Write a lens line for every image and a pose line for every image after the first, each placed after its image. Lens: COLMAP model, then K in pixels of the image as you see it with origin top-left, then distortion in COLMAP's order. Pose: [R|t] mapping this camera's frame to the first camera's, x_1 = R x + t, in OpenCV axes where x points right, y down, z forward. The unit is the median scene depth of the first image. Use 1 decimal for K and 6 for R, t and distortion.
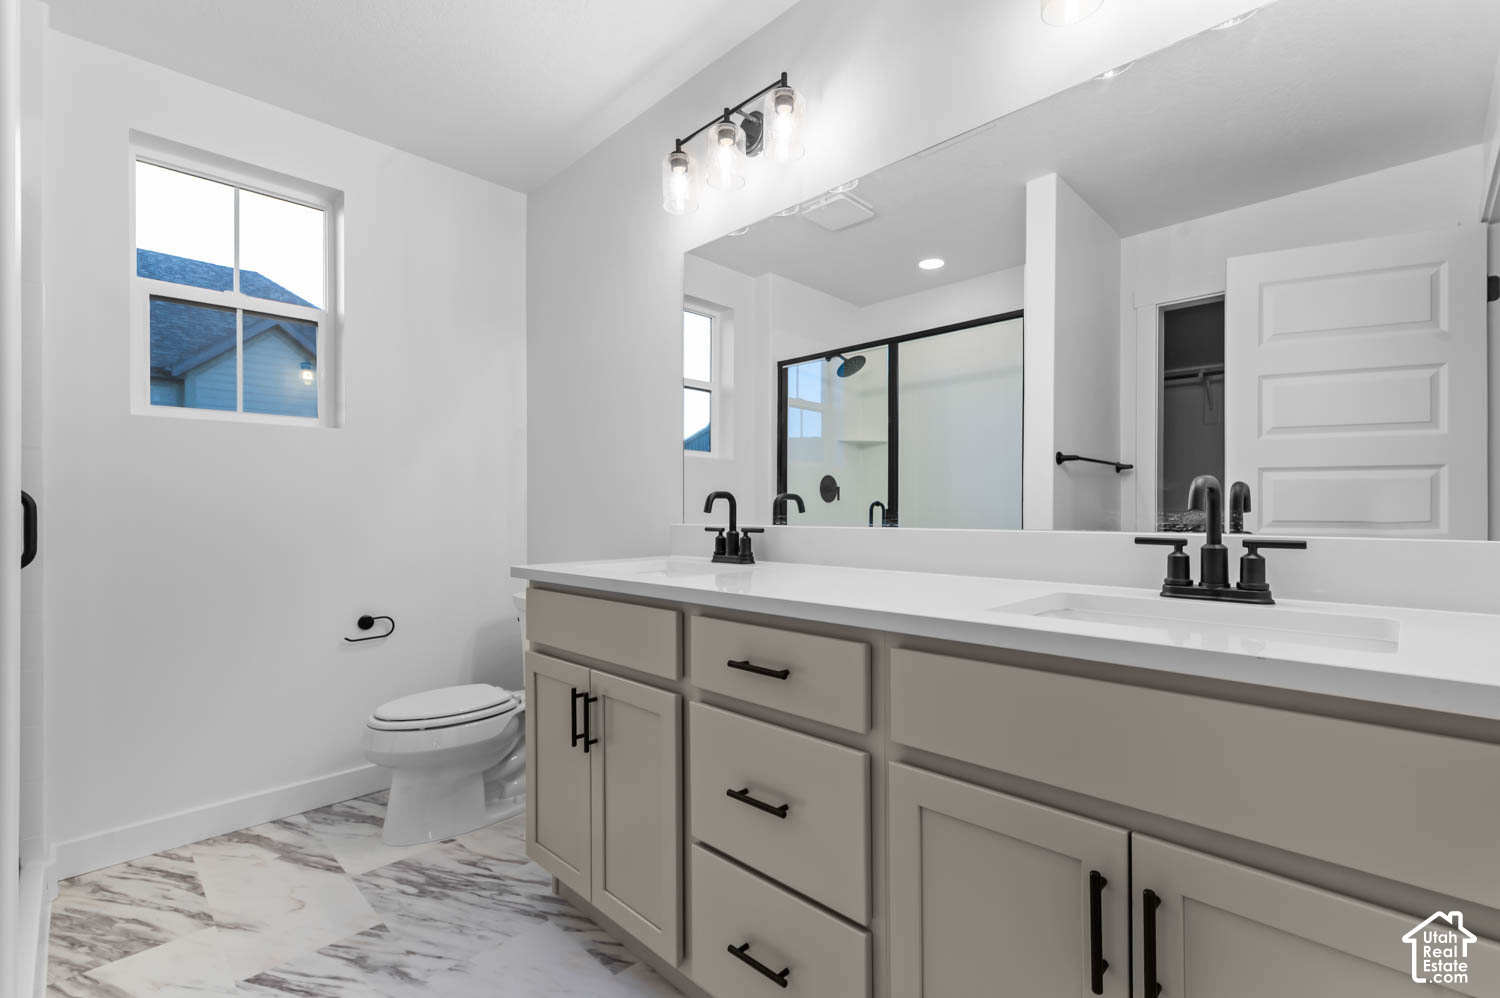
lens RADIAL K [[664.1, 0, 750.5], [0, 664.1, 518.6], [0, 0, 1]] dist [-0.001916, -0.000177]
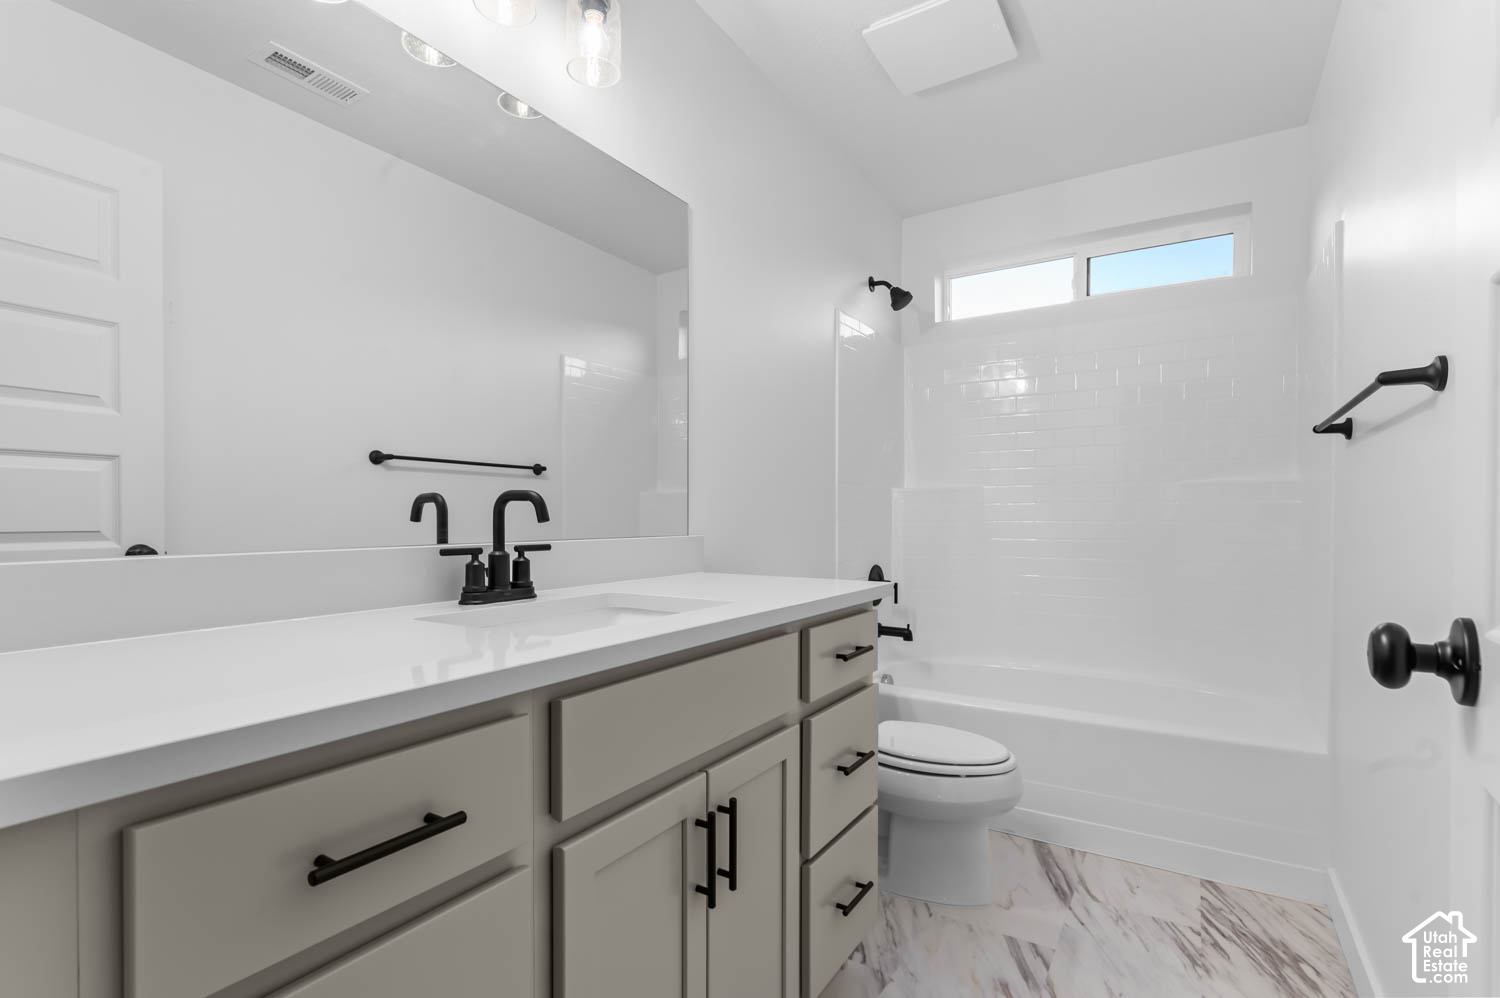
lens RADIAL K [[721.0, 0, 751.7], [0, 721.0, 517.5], [0, 0, 1]] dist [0.001546, 0.000463]
pose [[-0.211881, 0.011743, 0.977225, -0.629738], [0.007261, 0.999919, -0.010442, -0.000429], [-0.977268, 0.004884, -0.211949, 0.937930]]
